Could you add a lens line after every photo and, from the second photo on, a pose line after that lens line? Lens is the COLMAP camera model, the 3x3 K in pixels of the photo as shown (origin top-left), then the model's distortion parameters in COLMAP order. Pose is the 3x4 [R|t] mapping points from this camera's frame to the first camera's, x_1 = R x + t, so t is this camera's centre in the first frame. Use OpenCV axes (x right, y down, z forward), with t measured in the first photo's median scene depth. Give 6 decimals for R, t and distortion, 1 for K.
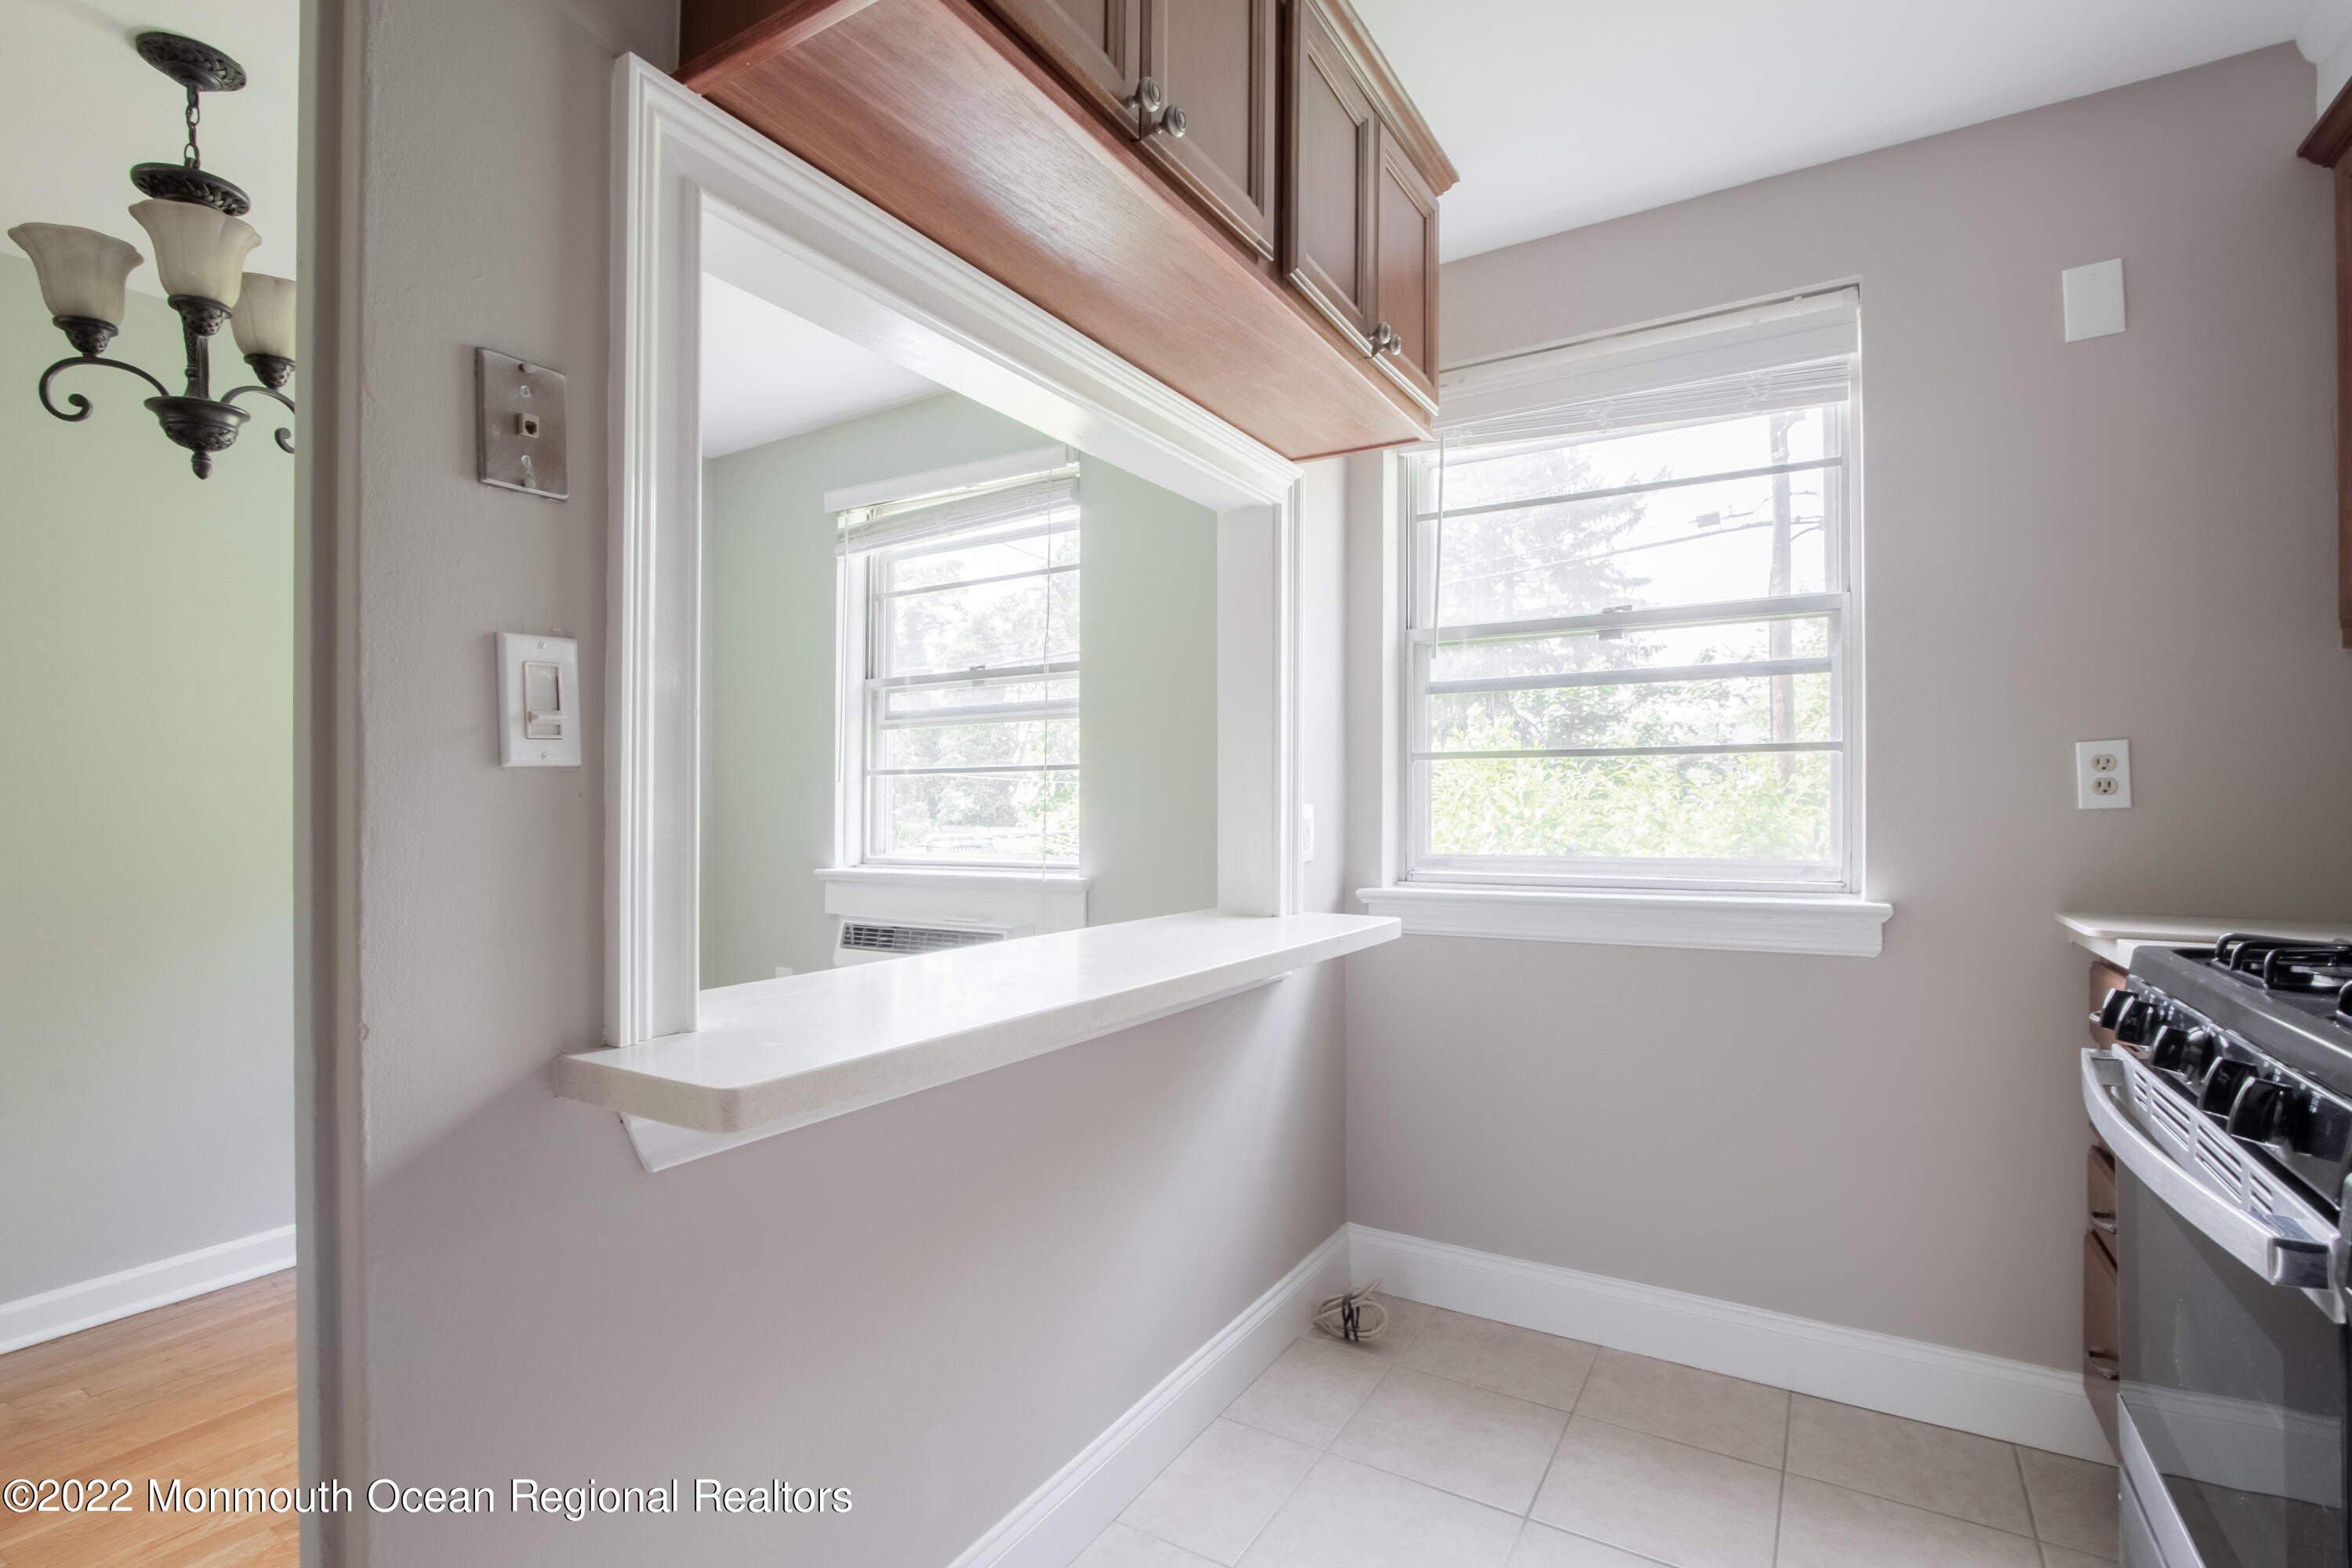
lens RADIAL K [[1121.3, 0, 1131.6], [0, 1121.3, 800.1], [0, 0, 1]] dist [-0.005420, 0.000486]
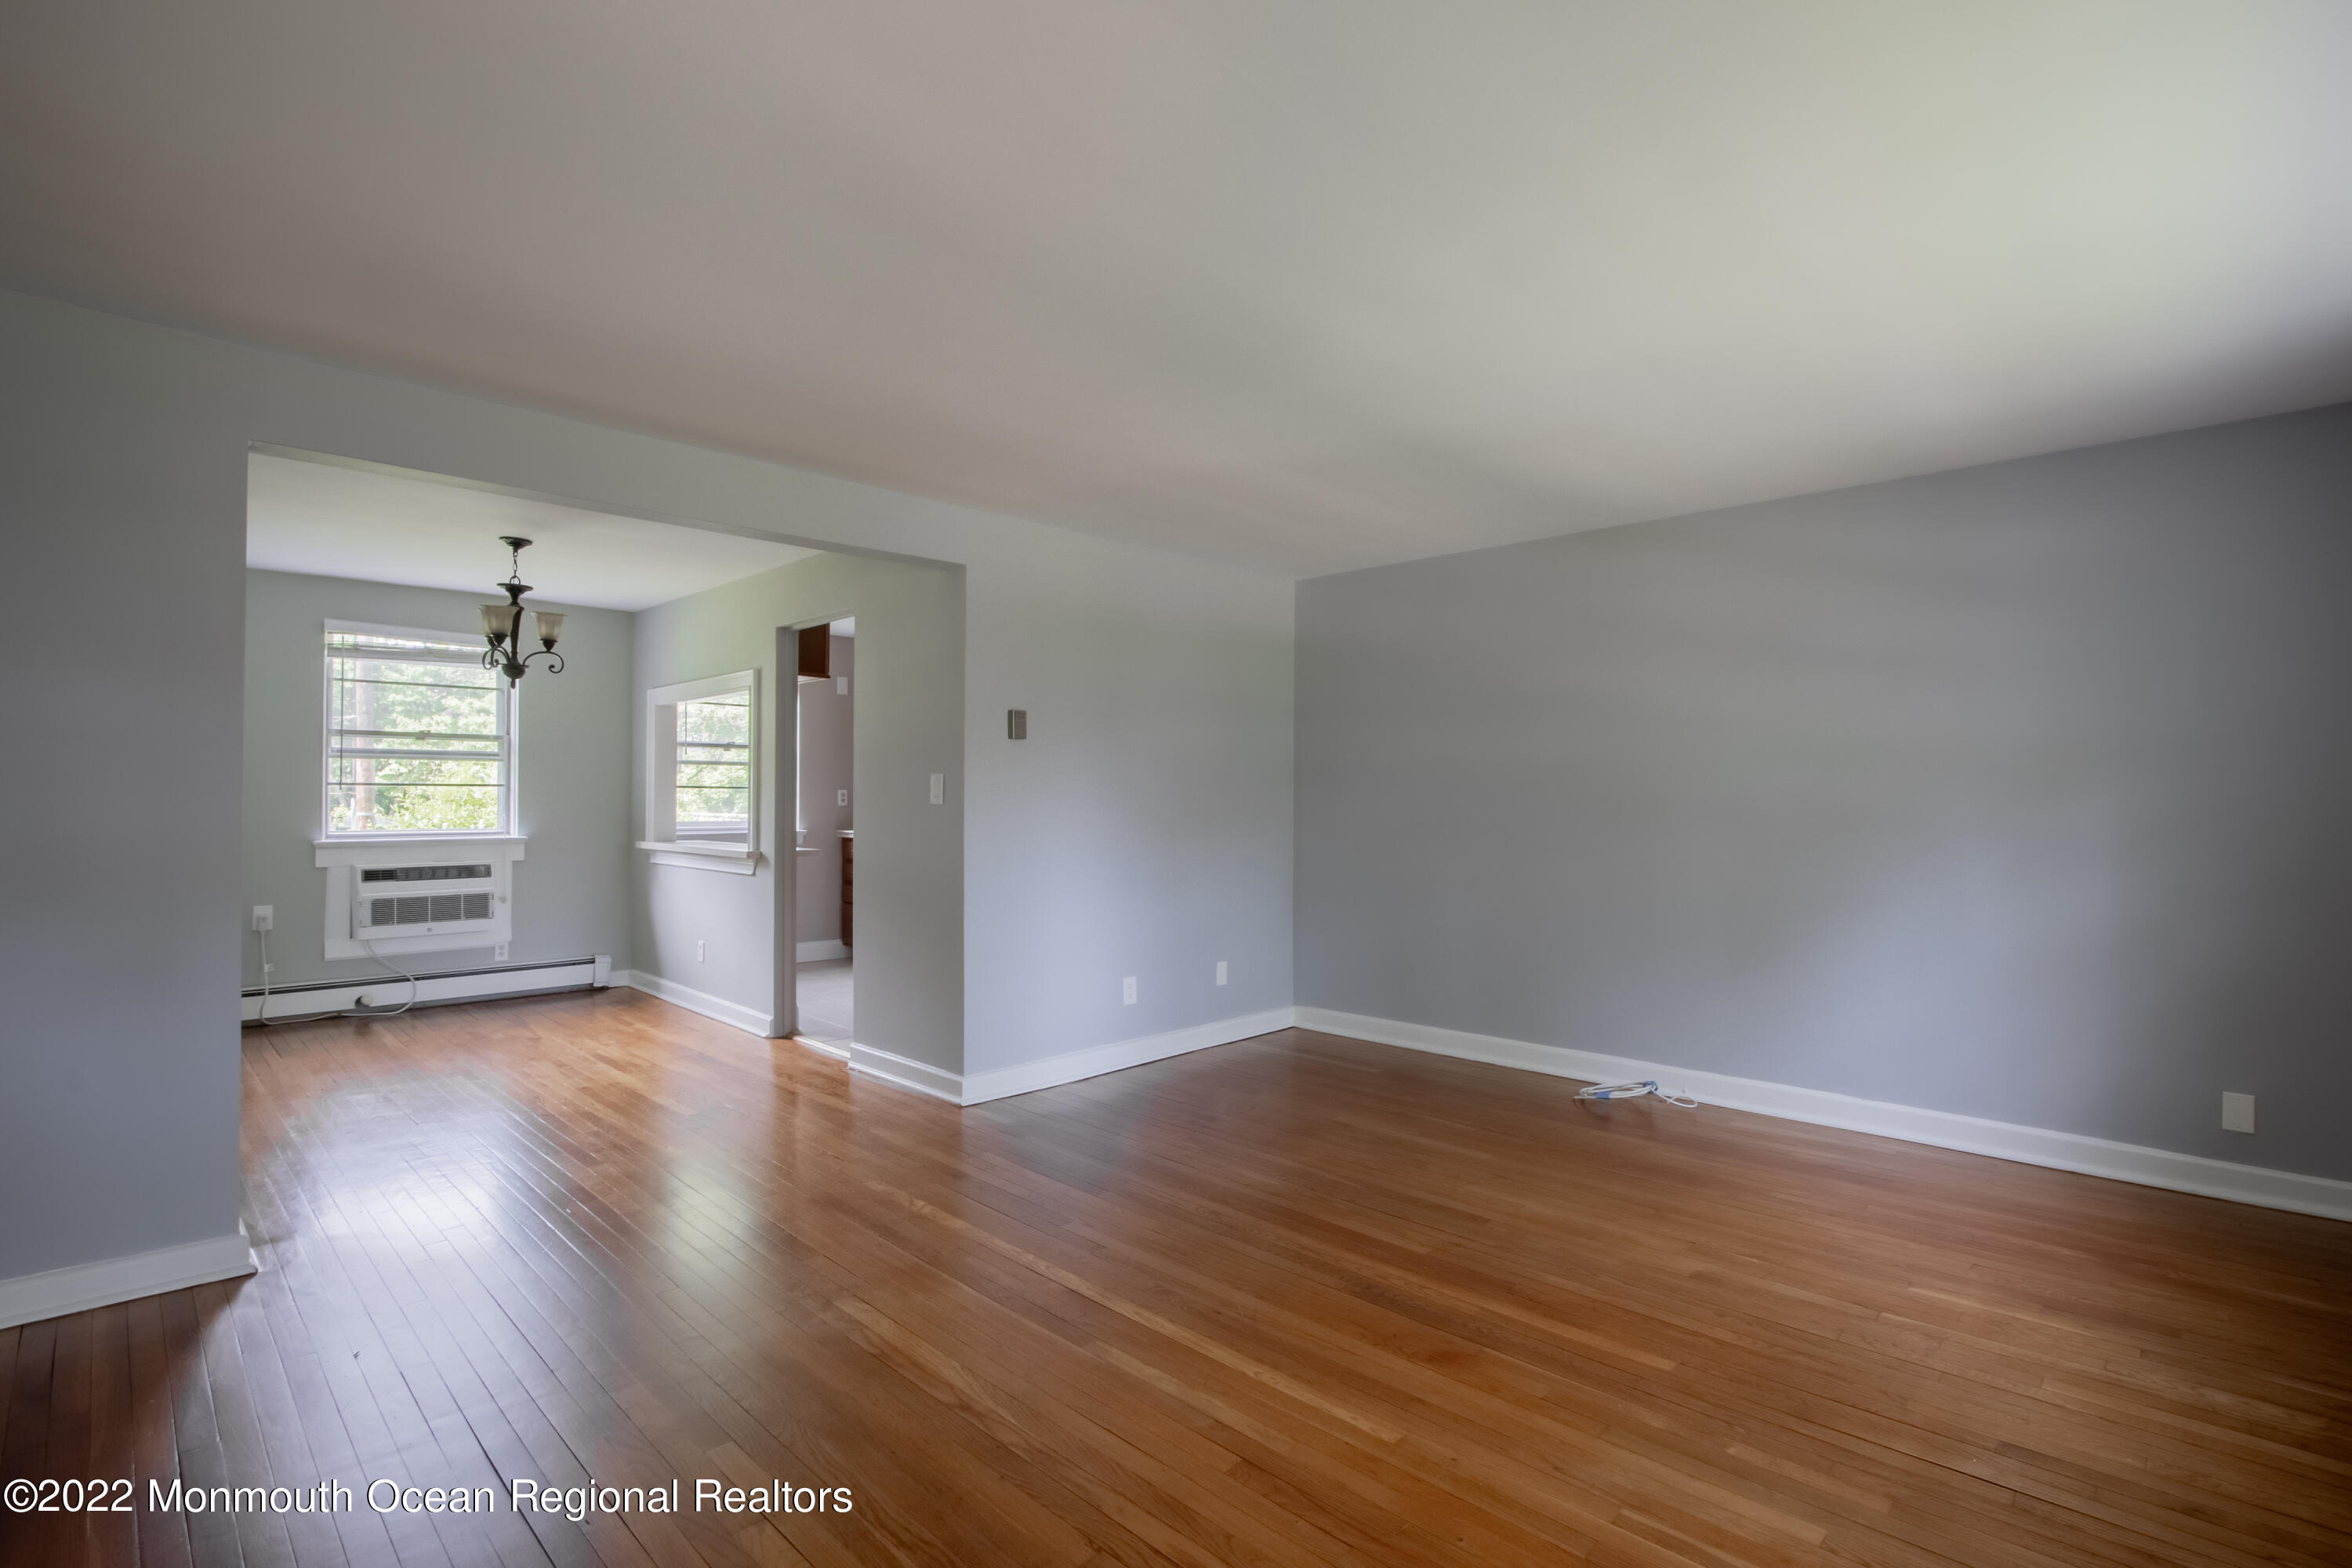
lens RADIAL K [[1102.0, 0, 1176.0], [0, 1102.0, 784.0], [0, 0, 1]] dist [-0.023536, -0.000165]
pose [[0.224735, 0.018482, 0.974245, -2.727396], [-0.013168, 0.999786, -0.015929, -0.024025], [-0.974331, -0.009249, 0.224931, -1.060712]]
